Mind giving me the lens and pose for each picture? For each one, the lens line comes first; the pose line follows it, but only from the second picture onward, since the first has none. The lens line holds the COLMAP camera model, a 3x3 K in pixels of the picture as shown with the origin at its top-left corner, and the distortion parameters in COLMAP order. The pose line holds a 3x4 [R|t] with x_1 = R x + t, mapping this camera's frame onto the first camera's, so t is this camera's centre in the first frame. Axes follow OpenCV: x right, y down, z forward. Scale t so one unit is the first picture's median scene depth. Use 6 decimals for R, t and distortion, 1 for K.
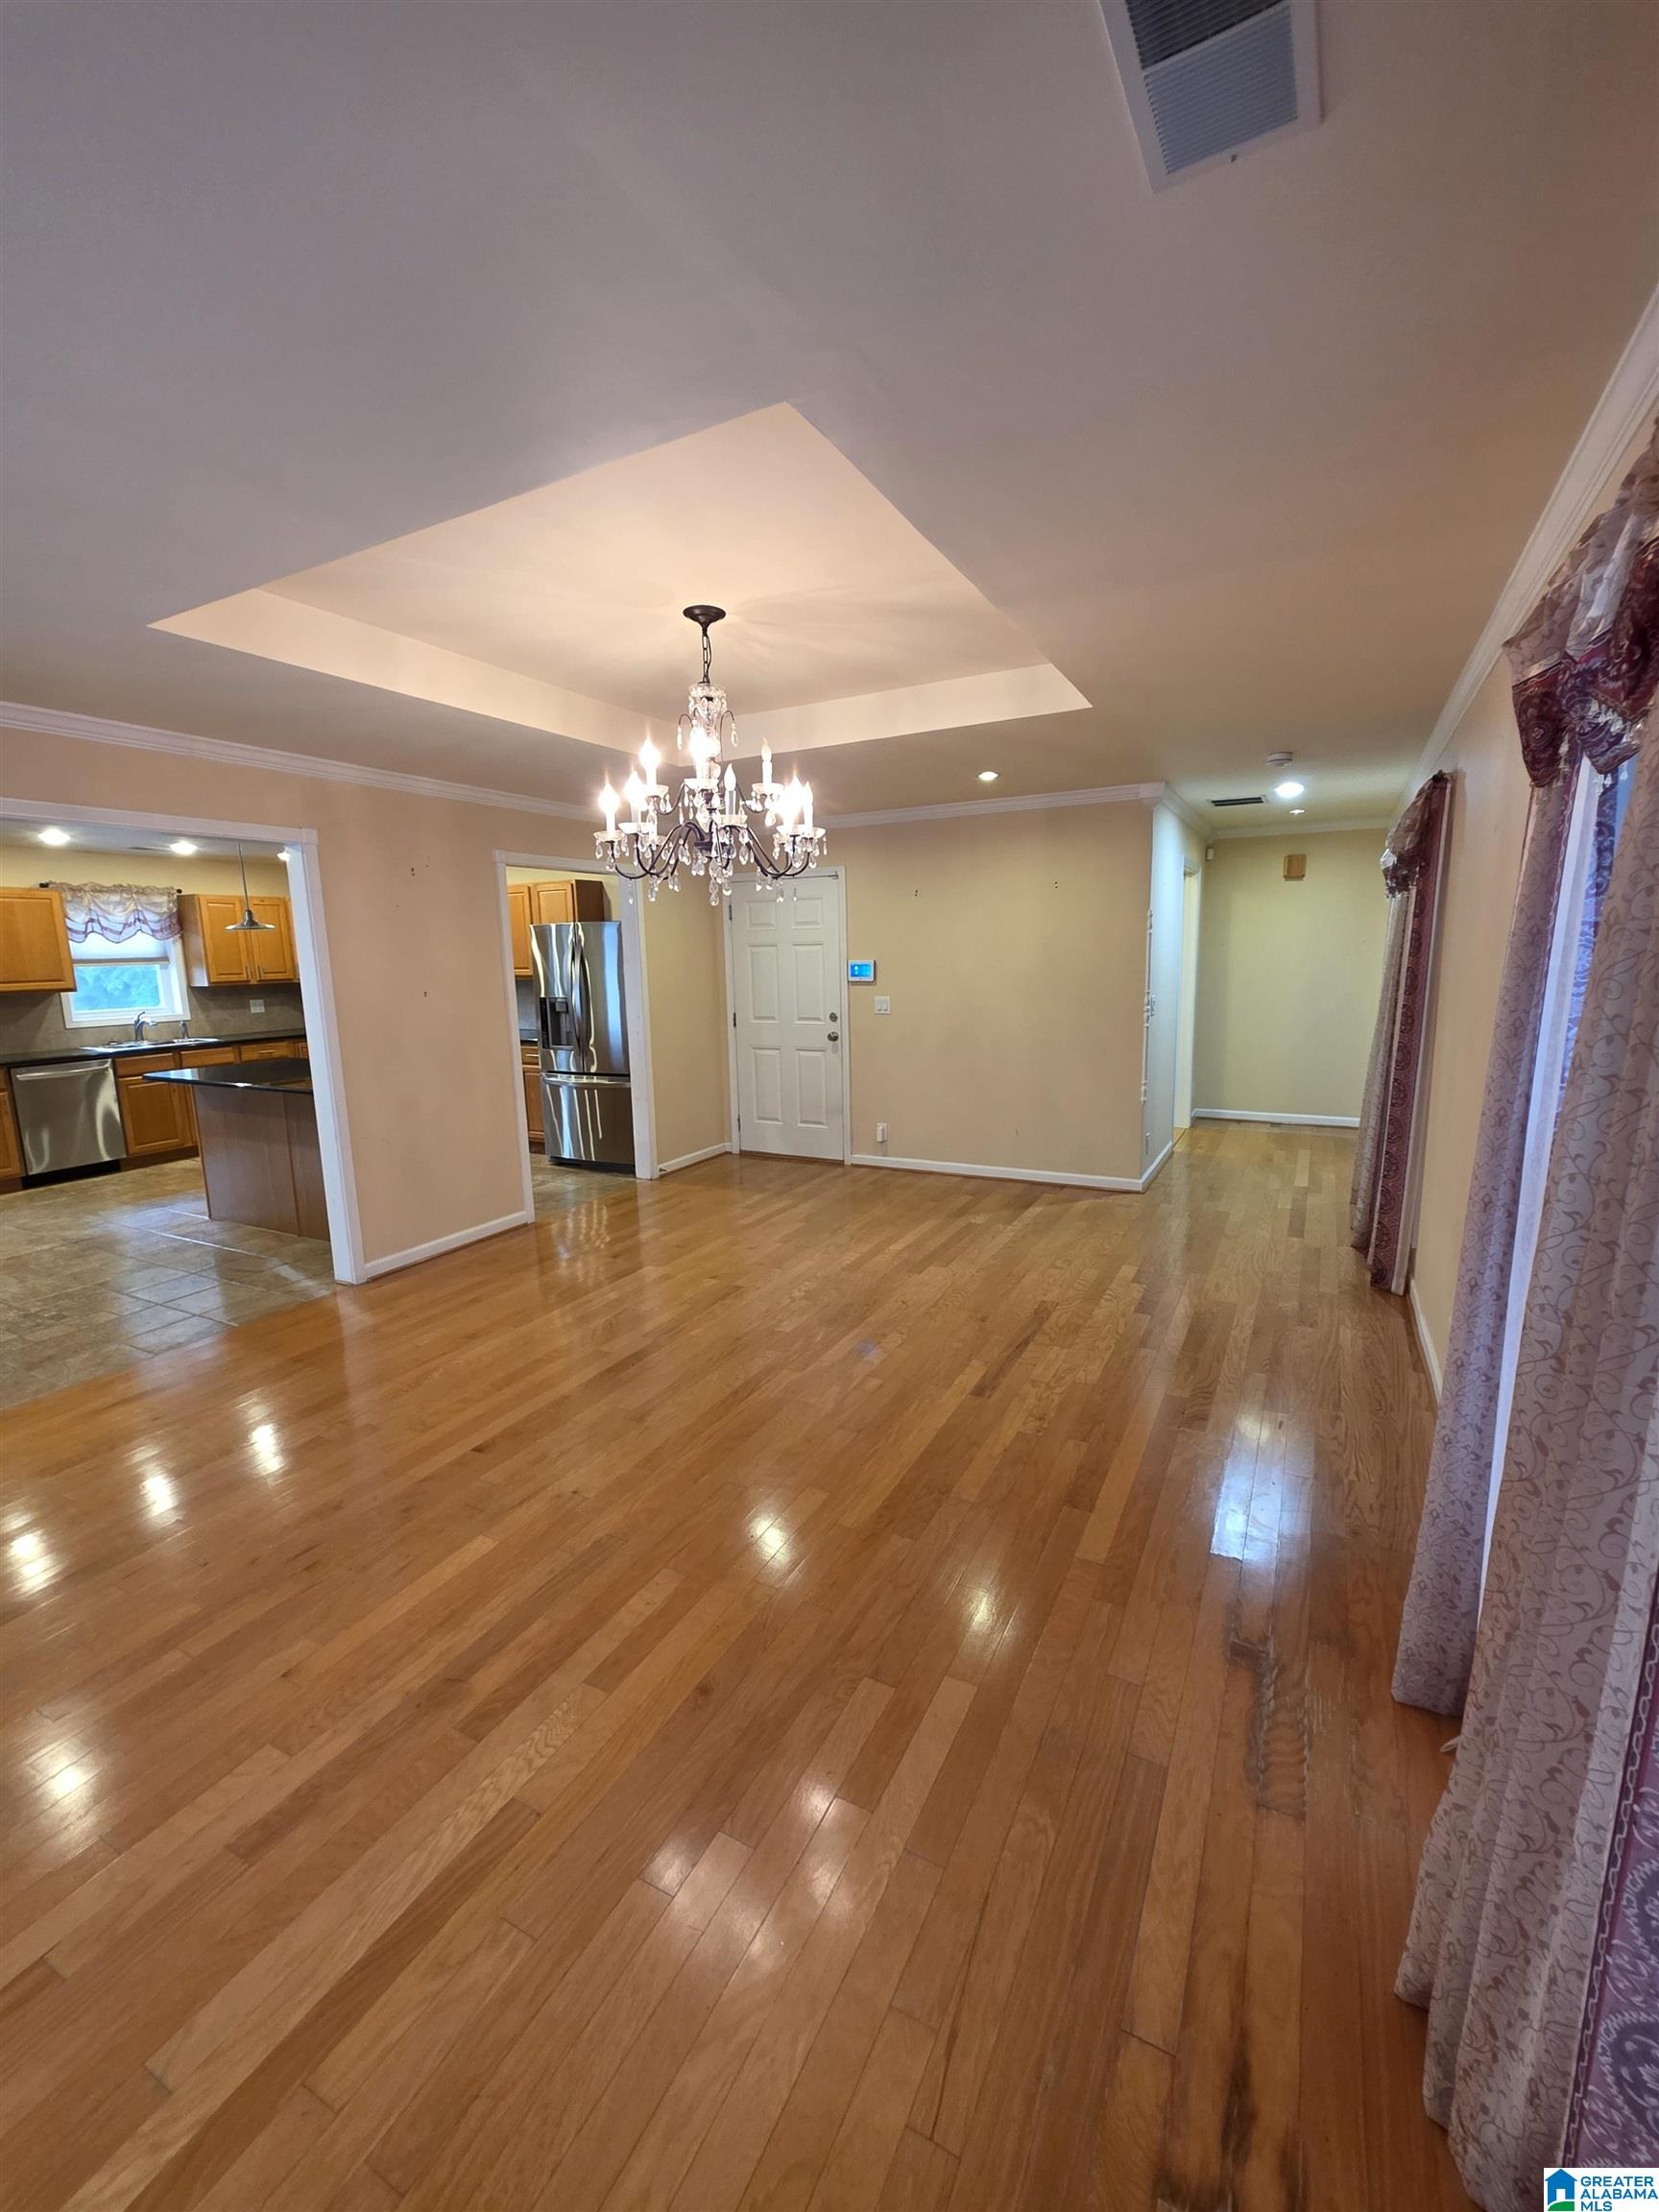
lens RADIAL K [[923.7, 0, 837.1], [0, 923.7, 1103.7], [0, 0, 1]] dist [0.001558, 0.000671]
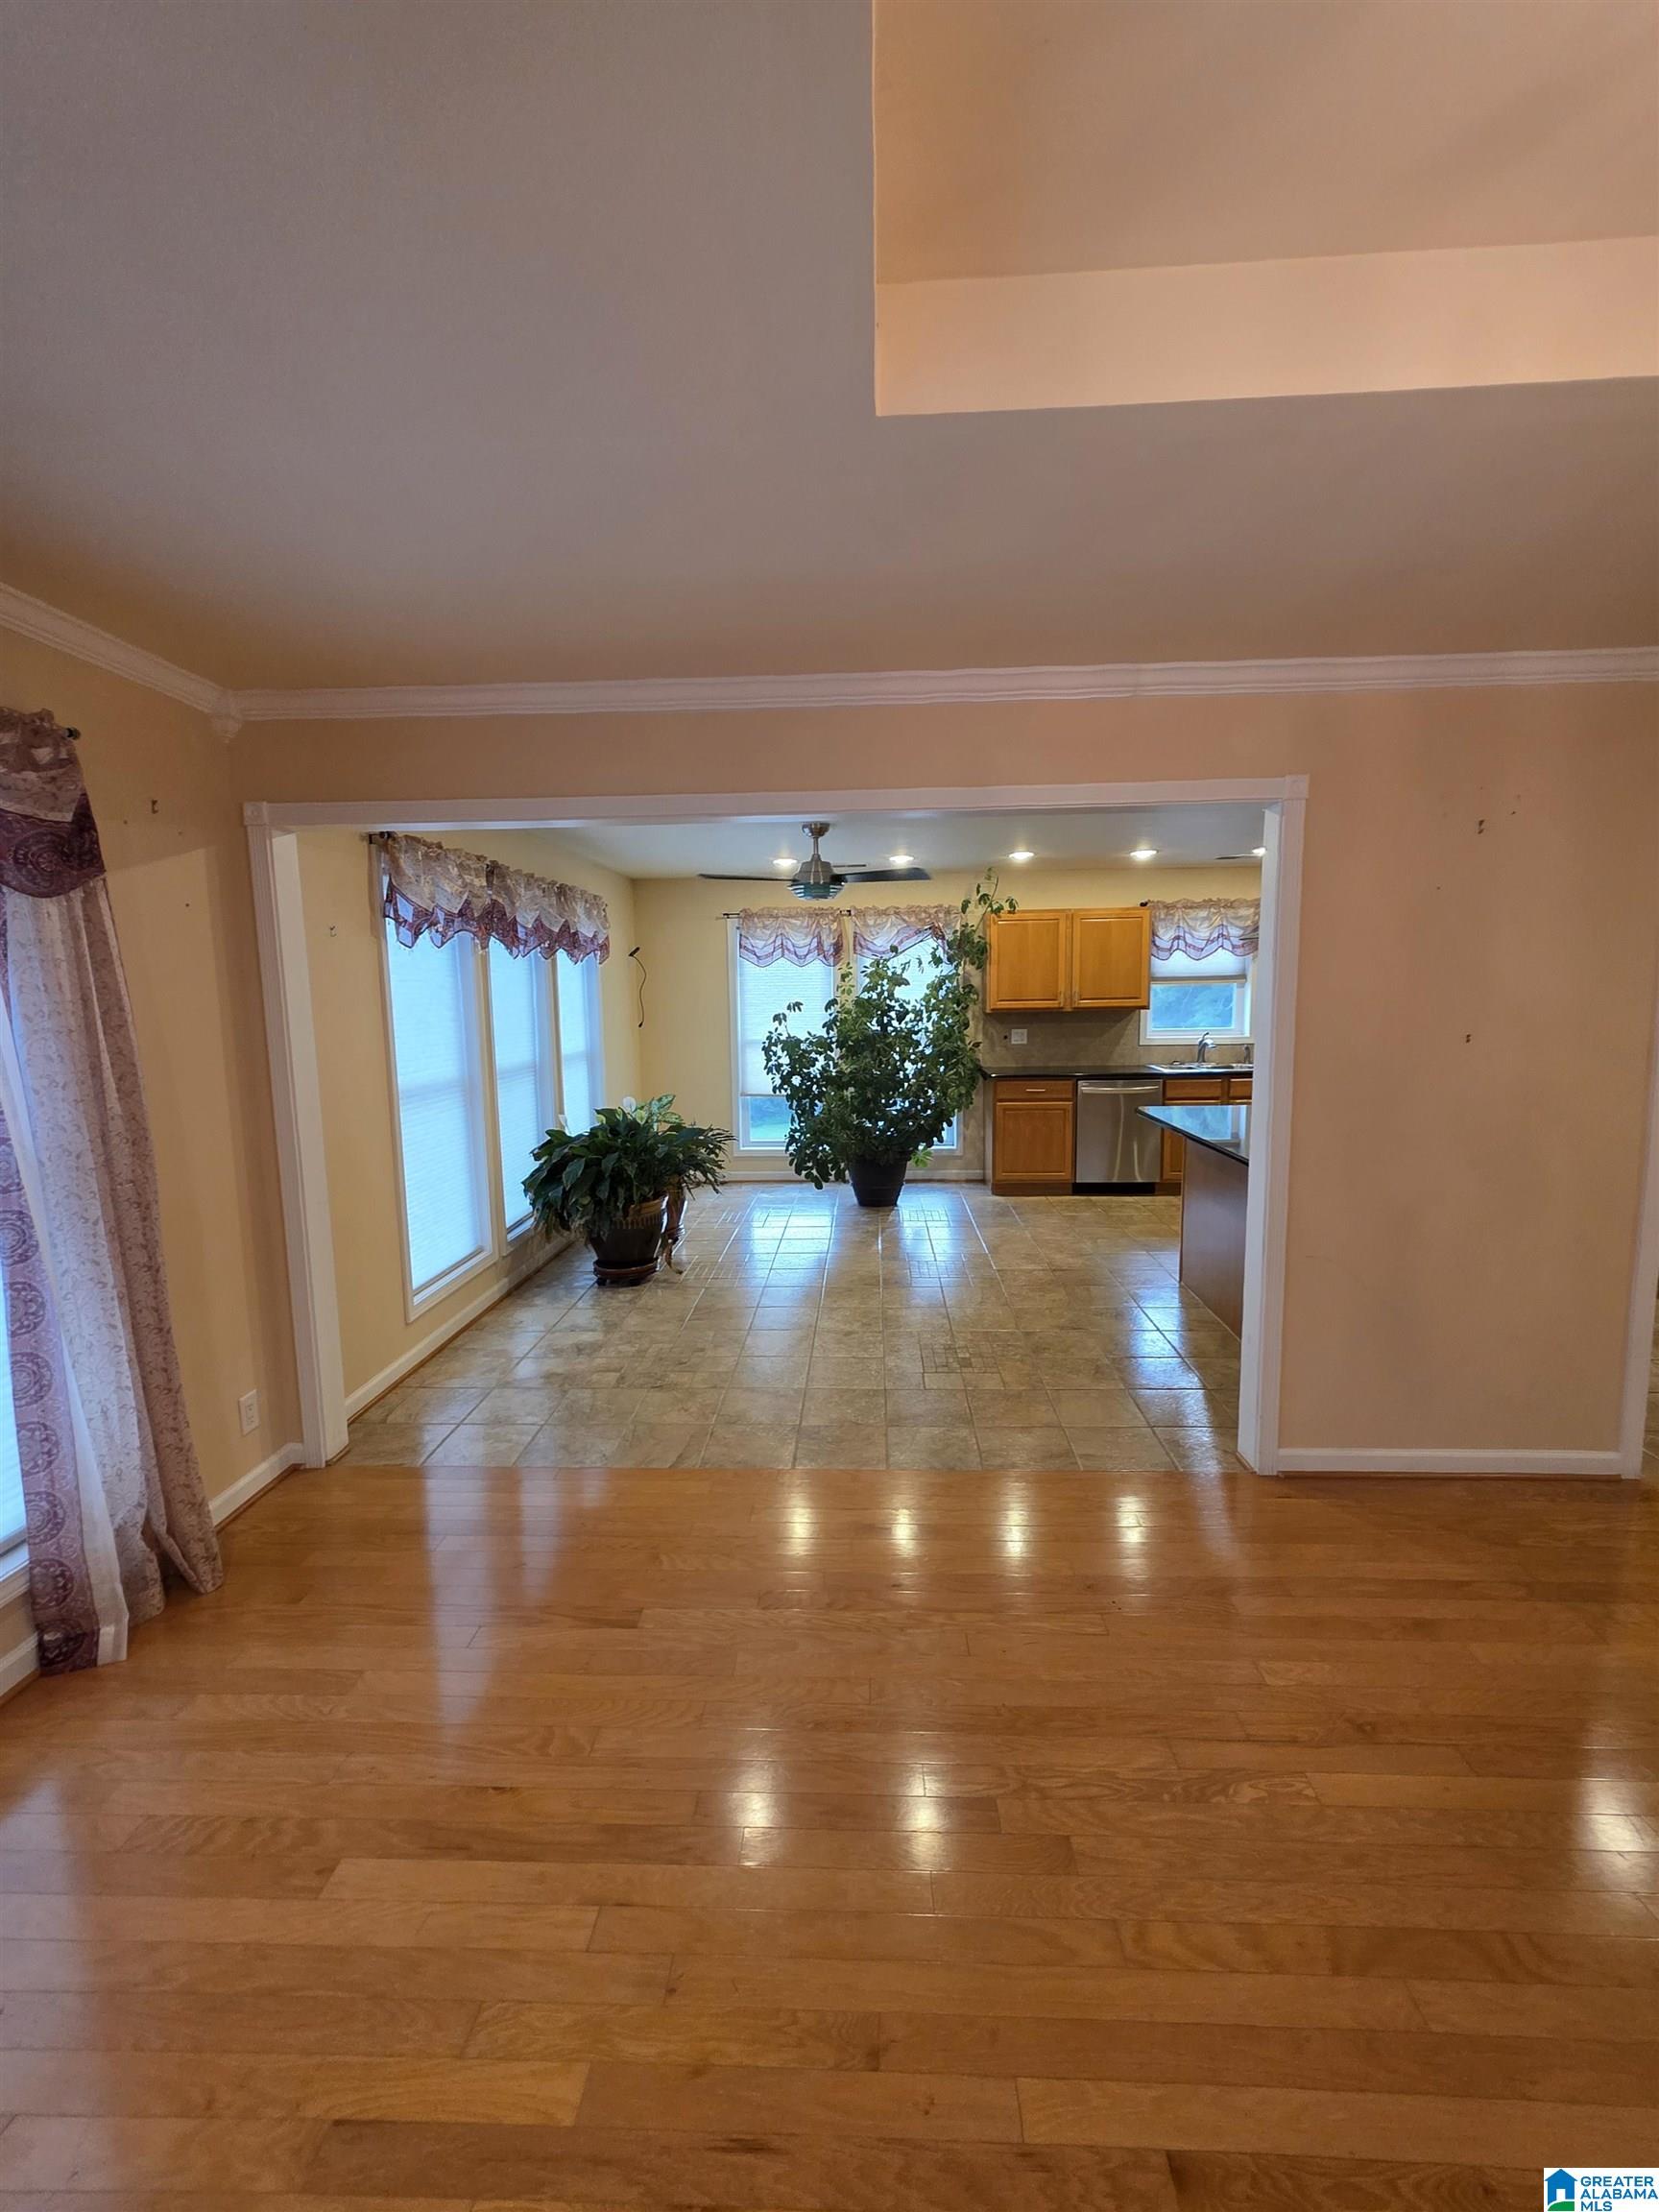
lens RADIAL K [[923.7, 0, 829.8], [0, 923.7, 1104.2], [0, 0, 1]] dist [0.001558, 0.000671]
pose [[0.422472, 0.126075, -0.897565, -0.097021], [-0.142681, 0.987182, 0.071505, -0.067073], [0.895075, 0.097857, 0.435046, 0.424643]]
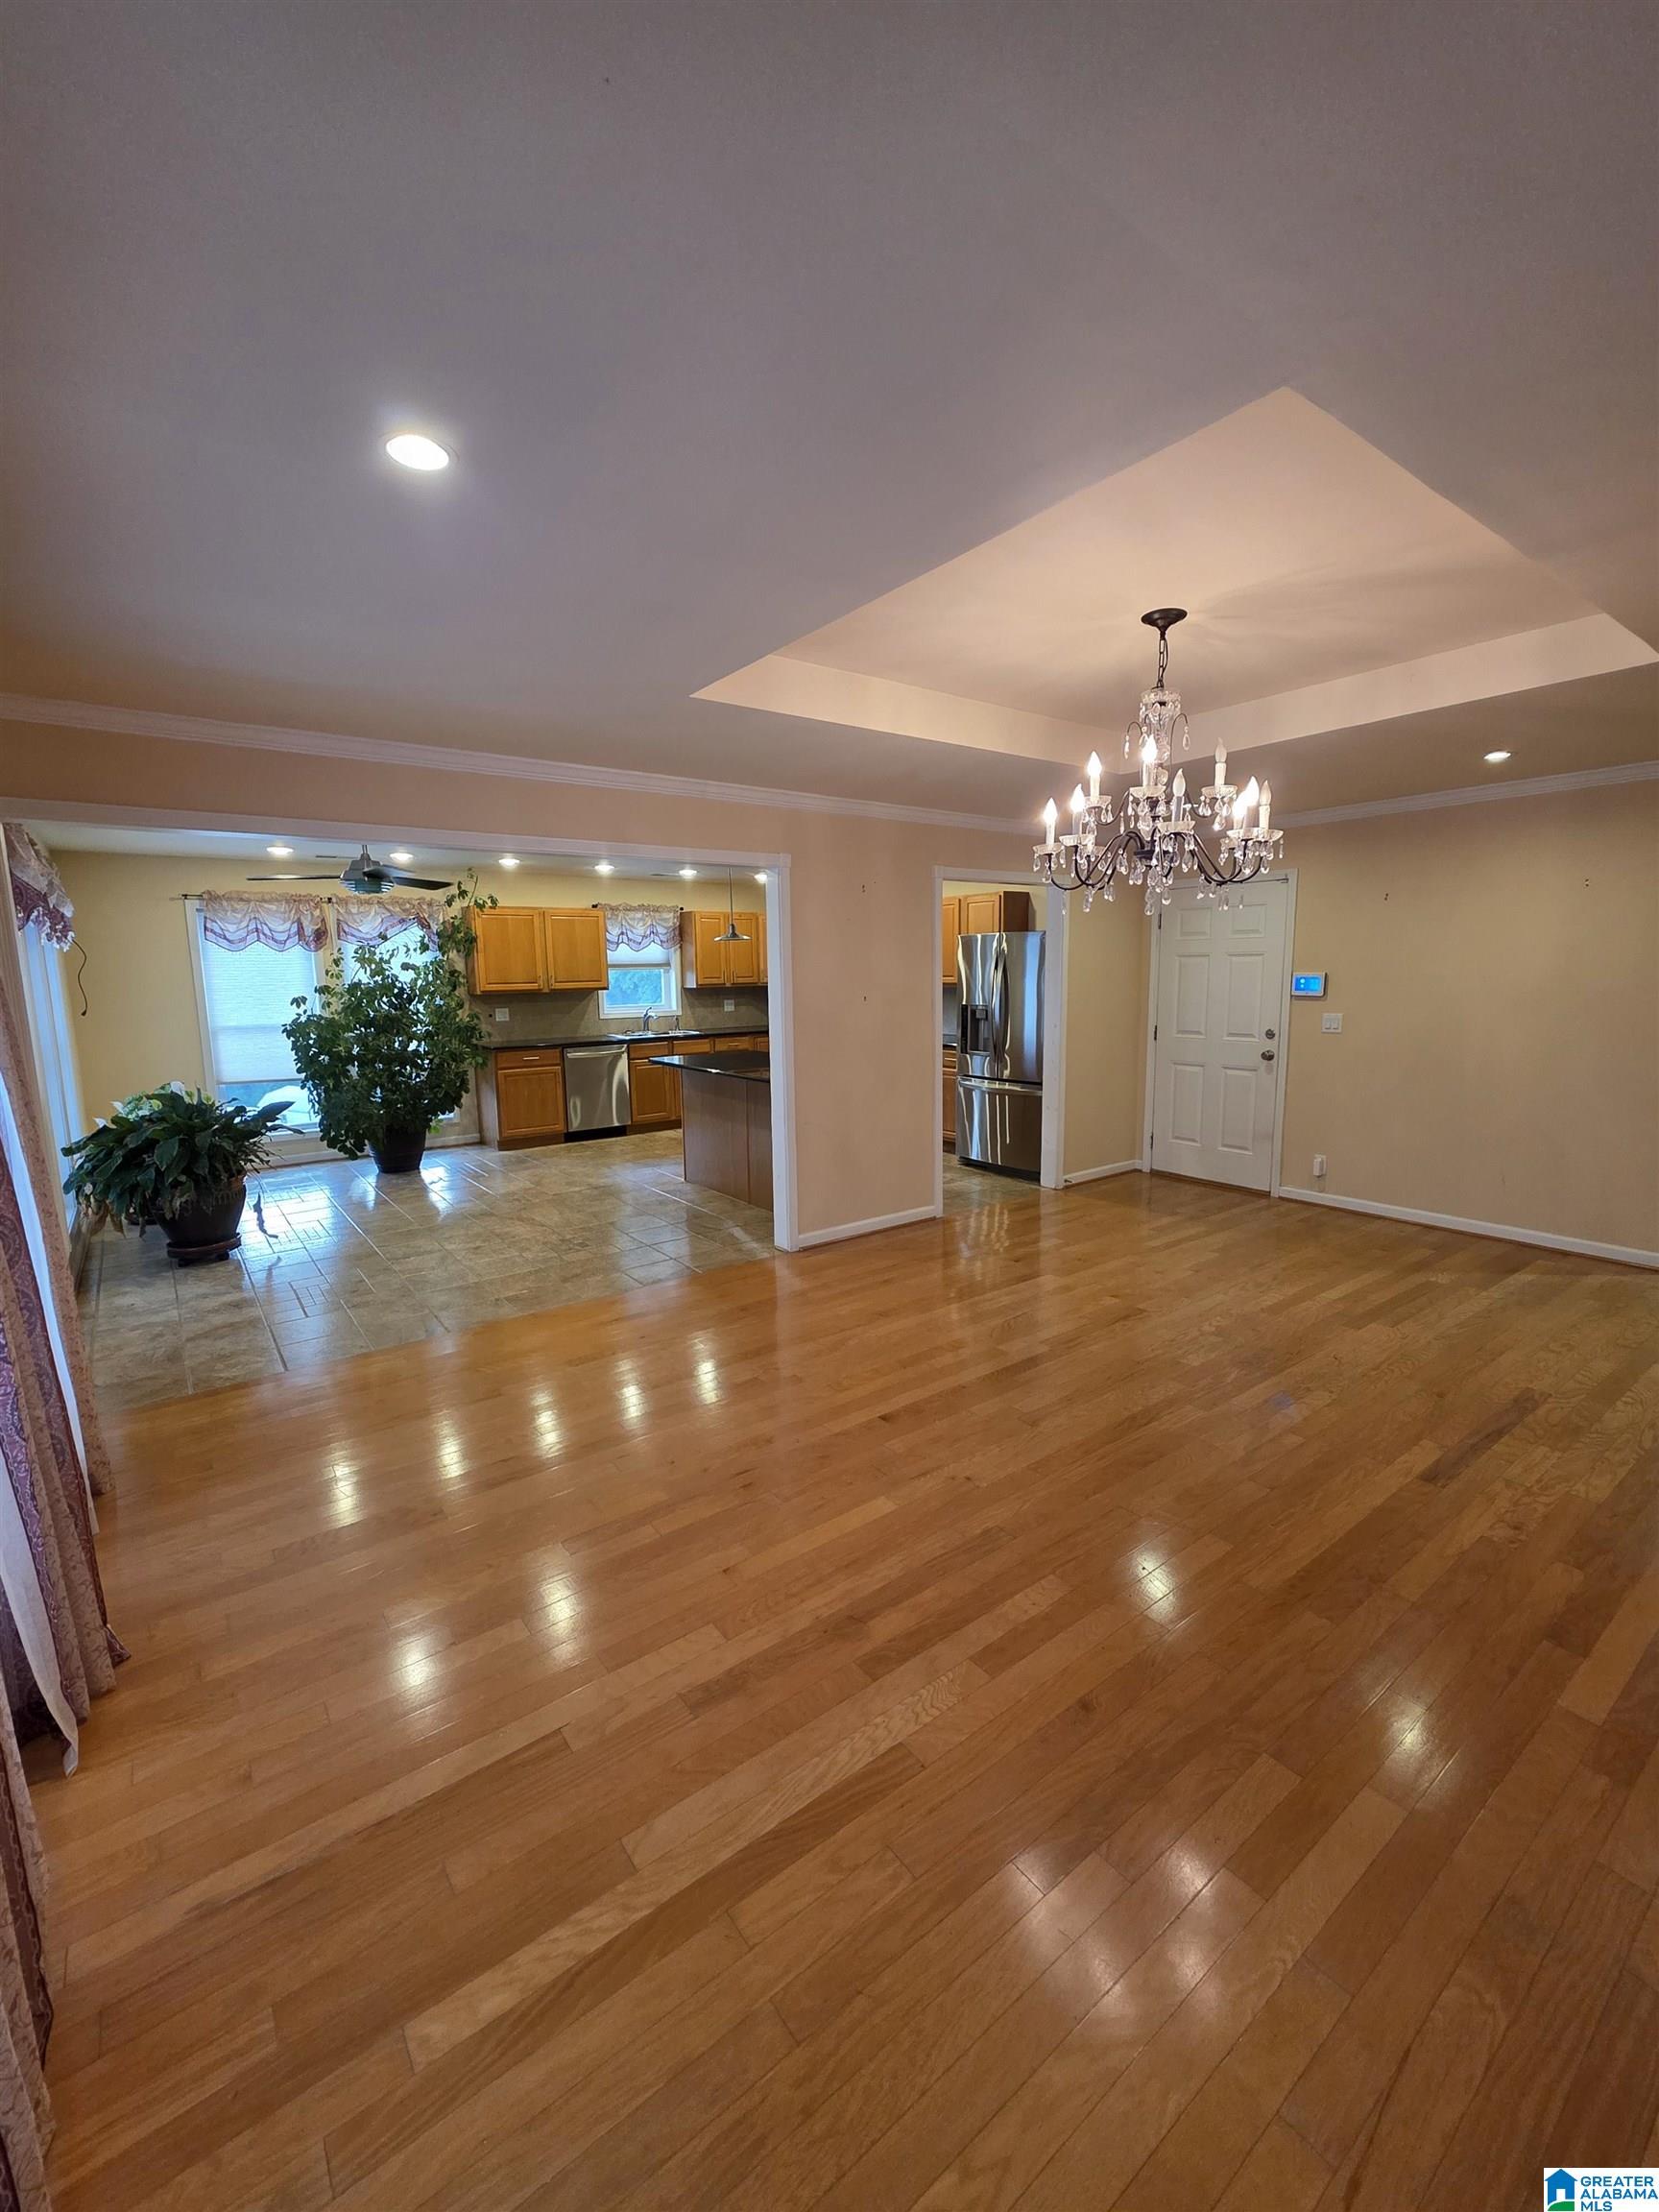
lens RADIAL K [[923.7, 0, 833.7], [0, 923.7, 1102.7], [0, 0, 1]] dist [0.001558, 0.000671]
pose [[0.904592, 0.071483, -0.420243, -0.008224], [-0.076001, 0.997090, 0.006011, 0.001654], [0.419449, 0.026502, 0.907392, -0.013859]]
